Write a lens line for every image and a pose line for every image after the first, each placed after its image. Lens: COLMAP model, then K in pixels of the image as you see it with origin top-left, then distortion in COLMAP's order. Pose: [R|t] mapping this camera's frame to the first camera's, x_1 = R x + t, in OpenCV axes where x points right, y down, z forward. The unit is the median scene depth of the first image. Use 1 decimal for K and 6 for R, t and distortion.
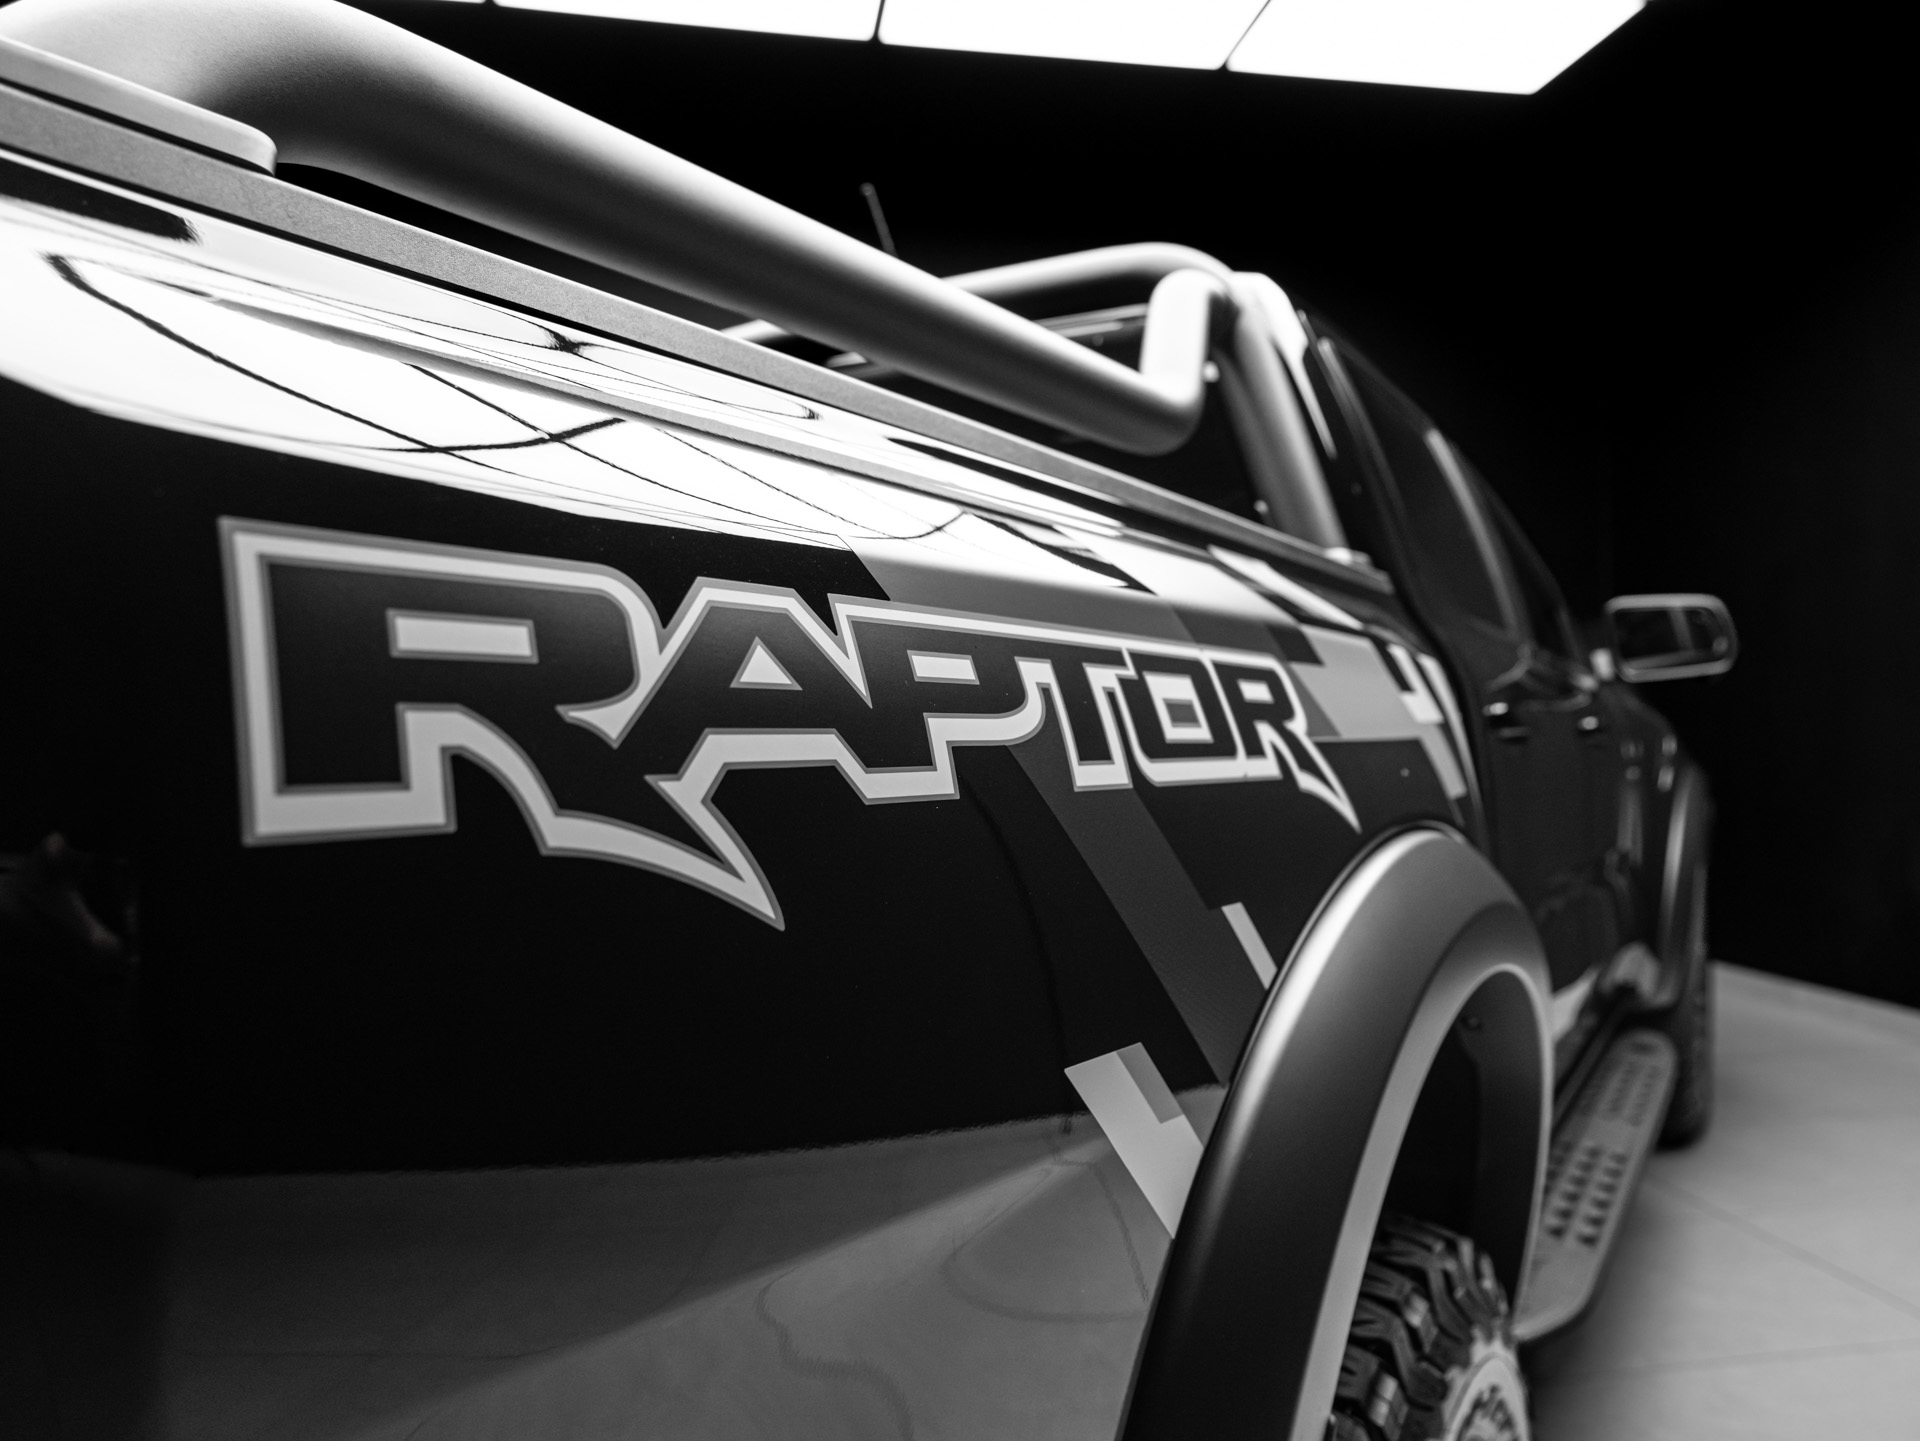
lens RADIAL K [[1240.6, 0, 958.2], [0, 1240.6, 708.0], [0, 0, 1]] dist [-0.002908, -0.000517]
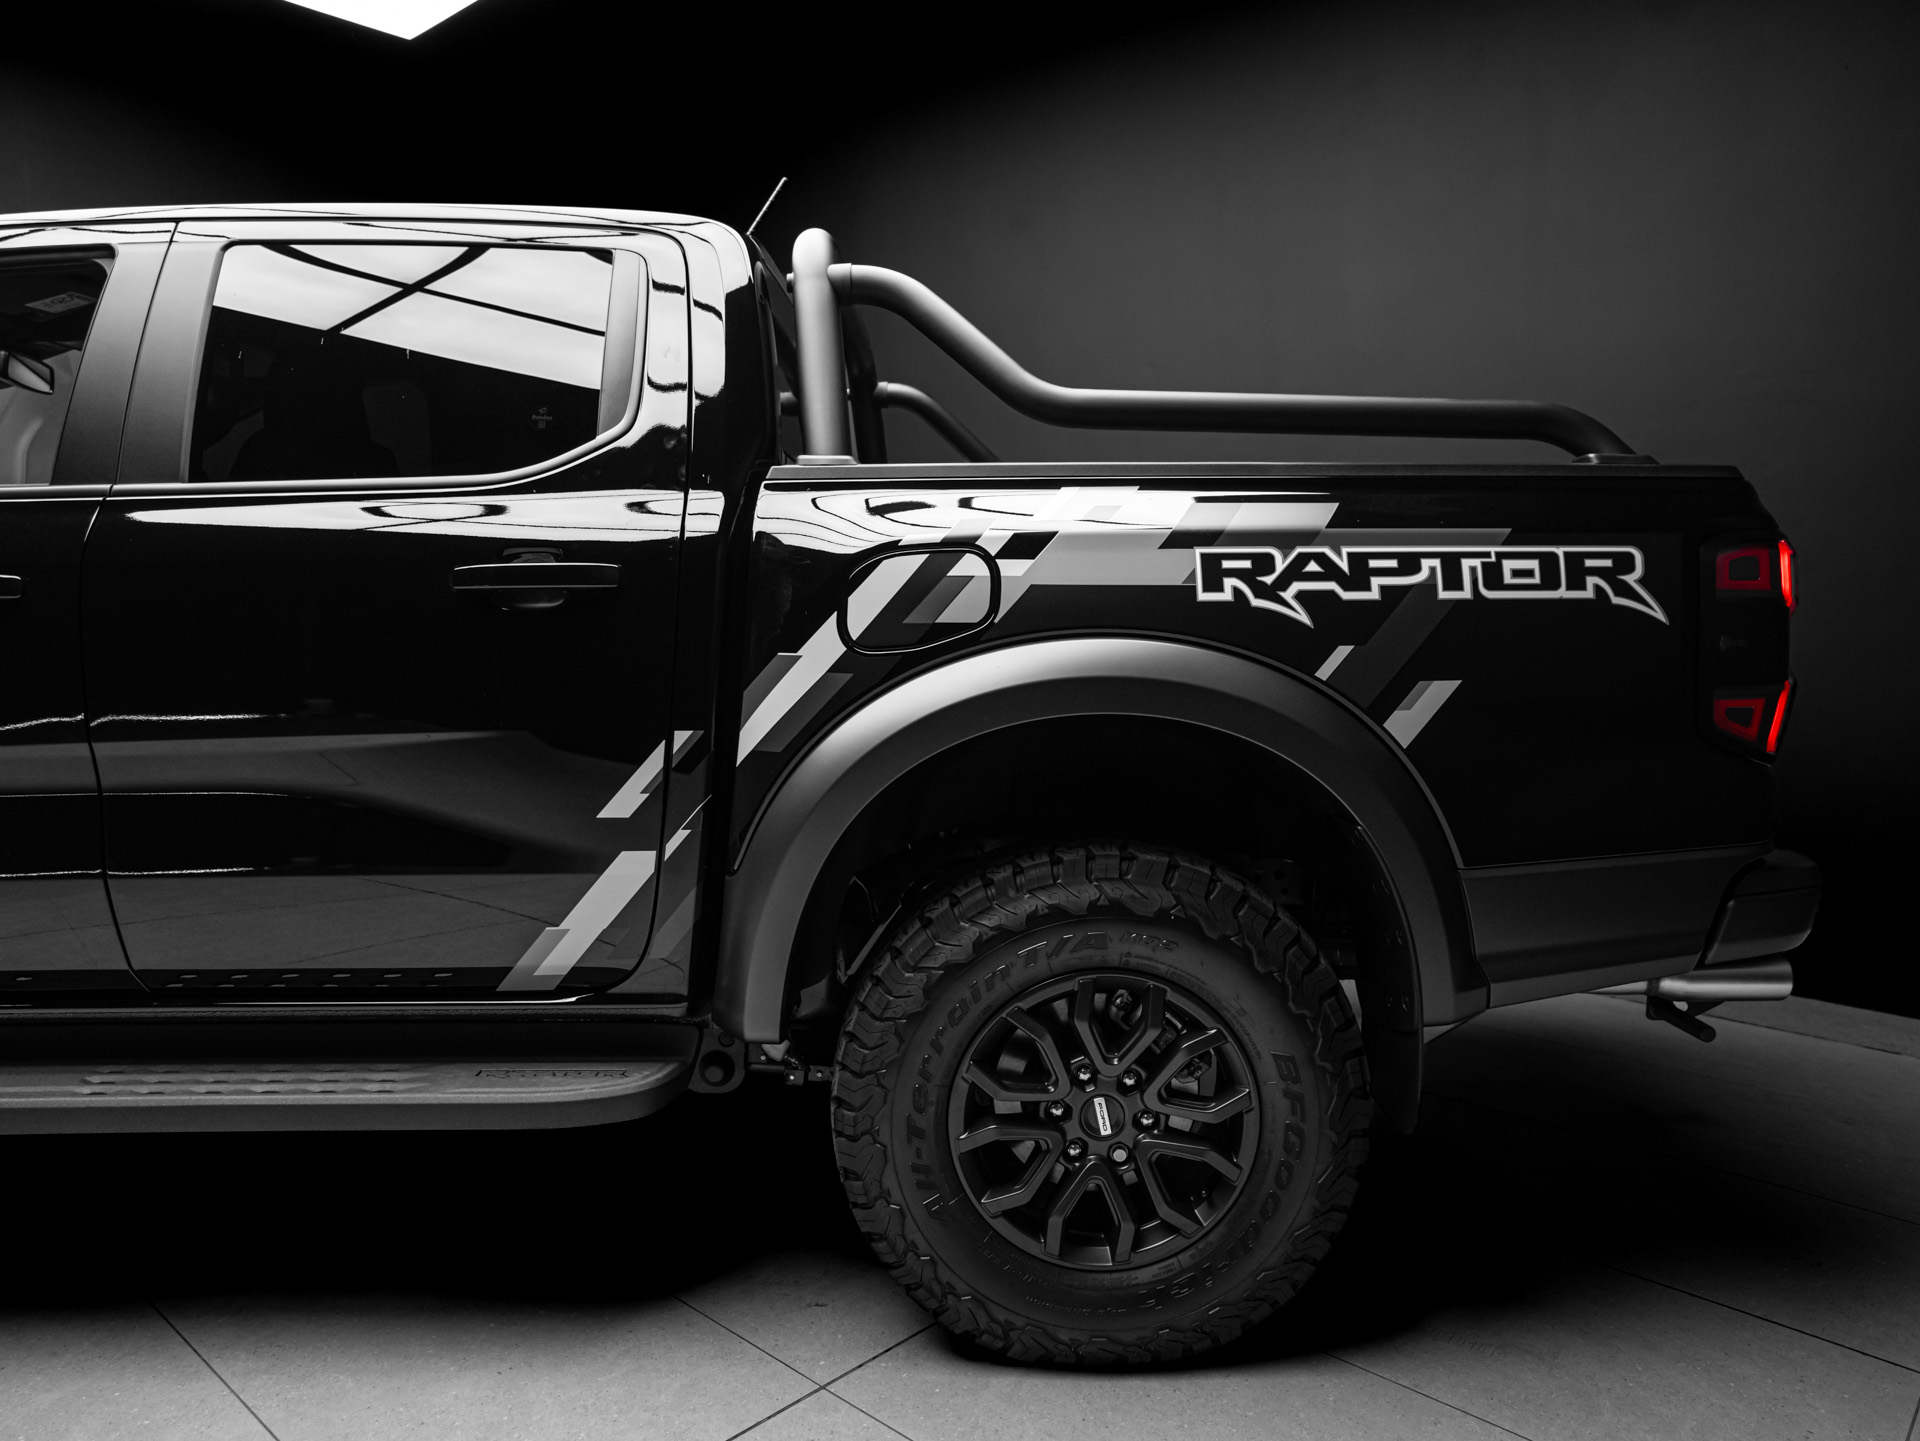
lens RADIAL K [[1330.0, 0, 950.5], [0, 1330.0, 706.6], [0, 0, 1]] dist [-0.036453, 0.041530]
pose [[0.654164, 0.037409, -0.755427, 2.442969], [0.024698, 0.997187, 0.070768, 0.092185], [0.755950, -0.064951, 0.651400, -2.864162]]
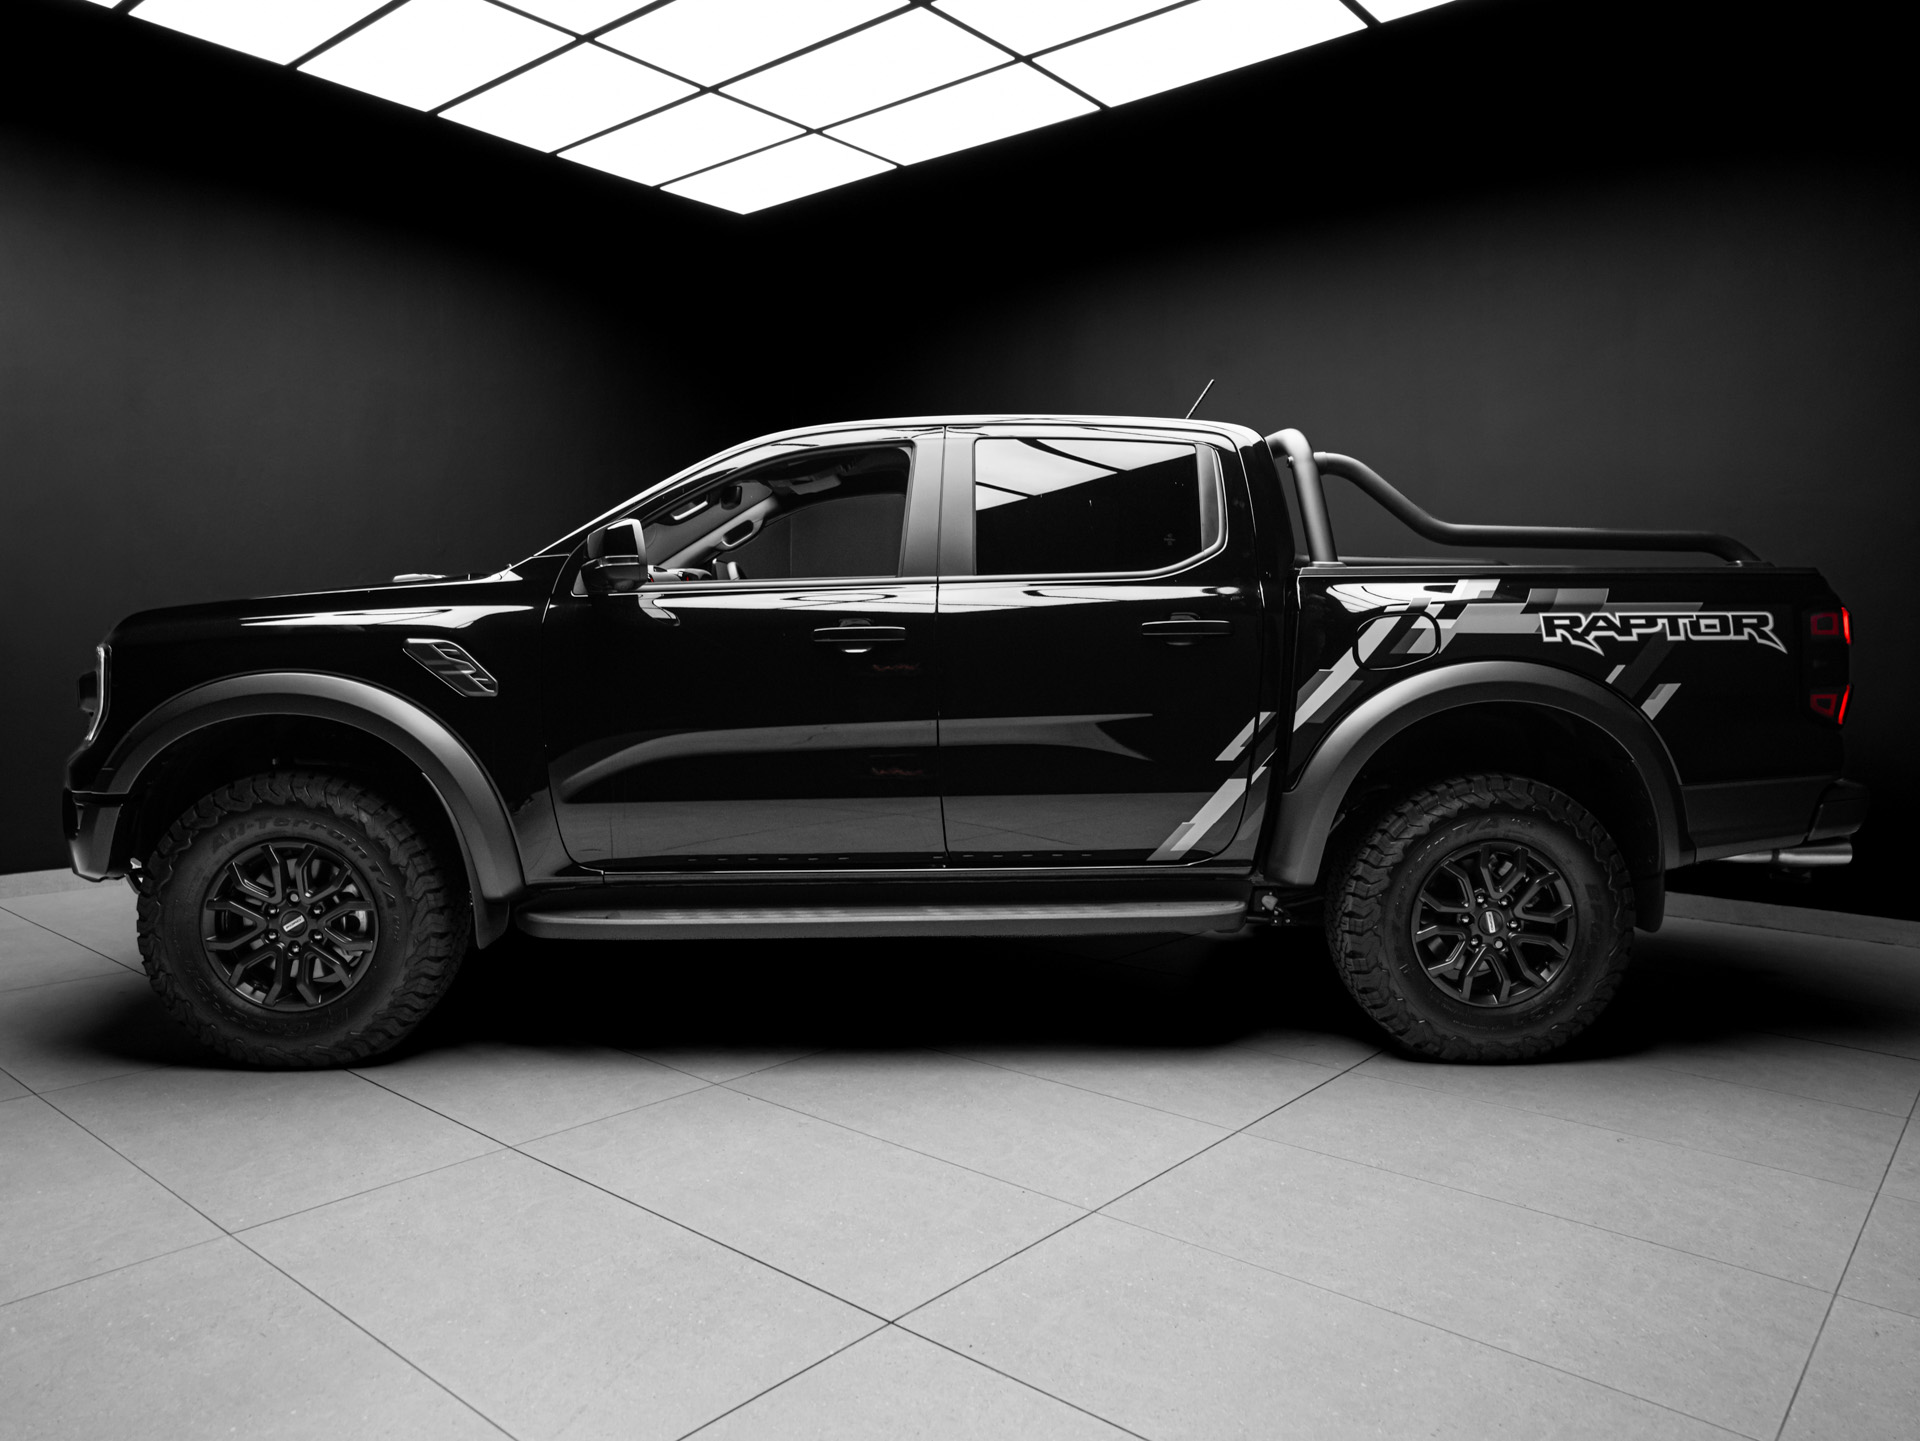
lens RADIAL K [[1330.0, 0, 942.2], [0, 1330.0, 724.0], [0, 0, 1]] dist [-0.036453, 0.041530]
pose [[0.678078, 0.012413, -0.734885, 3.164307], [0.026413, 0.998800, 0.041242, 0.150041], [0.734515, -0.047376, 0.676937, -7.748399]]
